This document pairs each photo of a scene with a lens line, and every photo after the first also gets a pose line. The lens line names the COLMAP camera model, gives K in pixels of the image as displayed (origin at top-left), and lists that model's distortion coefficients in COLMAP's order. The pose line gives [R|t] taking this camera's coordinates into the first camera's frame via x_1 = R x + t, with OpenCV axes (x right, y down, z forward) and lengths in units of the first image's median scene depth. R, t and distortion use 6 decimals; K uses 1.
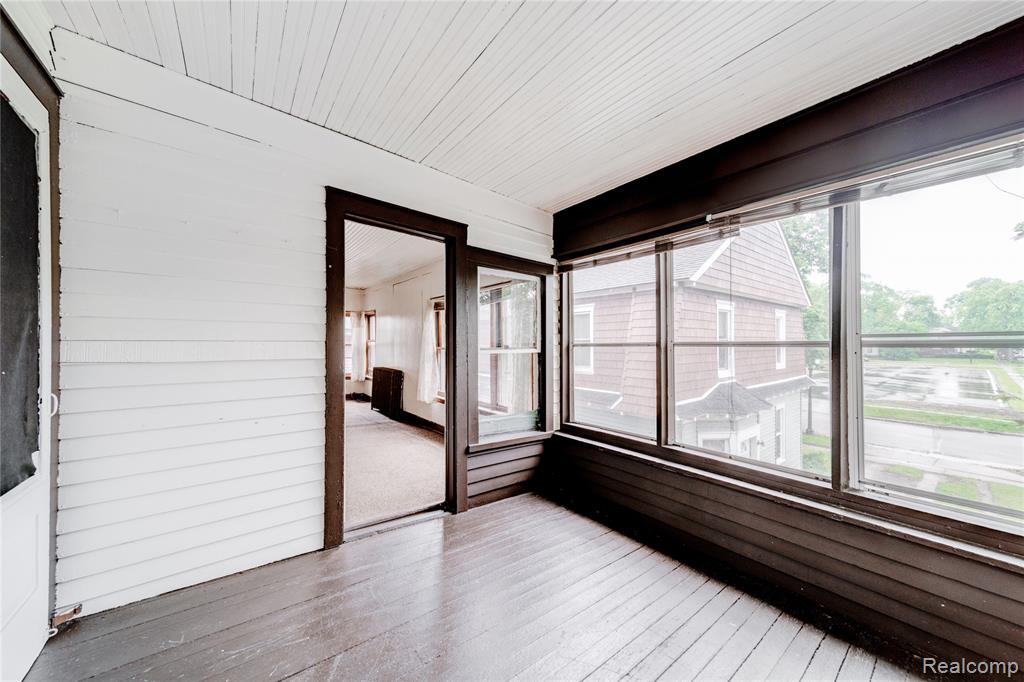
lens RADIAL K [[356.2, 0, 511.5], [0, 356.2, 341.4], [0, 0, 1]] dist [0.006022, -0.000112]
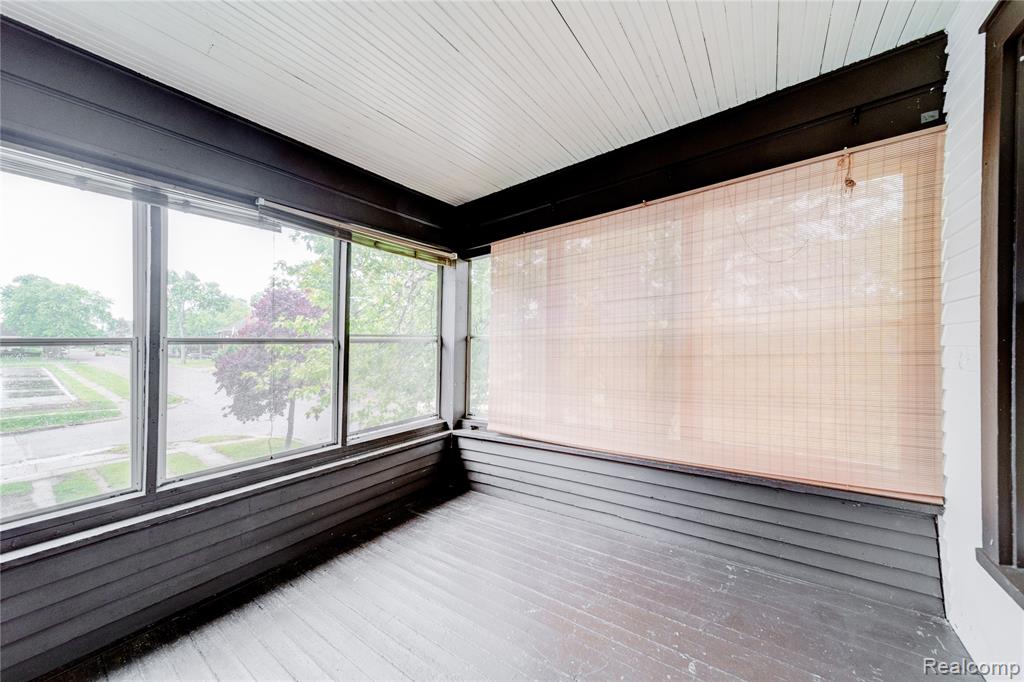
lens RADIAL K [[356.2, 0, 511.5], [0, 356.2, 341.4], [0, 0, 1]] dist [0.006022, -0.000112]
pose [[-0.291058, 0.000774, 0.956705, -0.083185], [-0.007190, 0.999970, -0.002997, 0.001082], [-0.956678, -0.007751, -0.291043, 0.108434]]
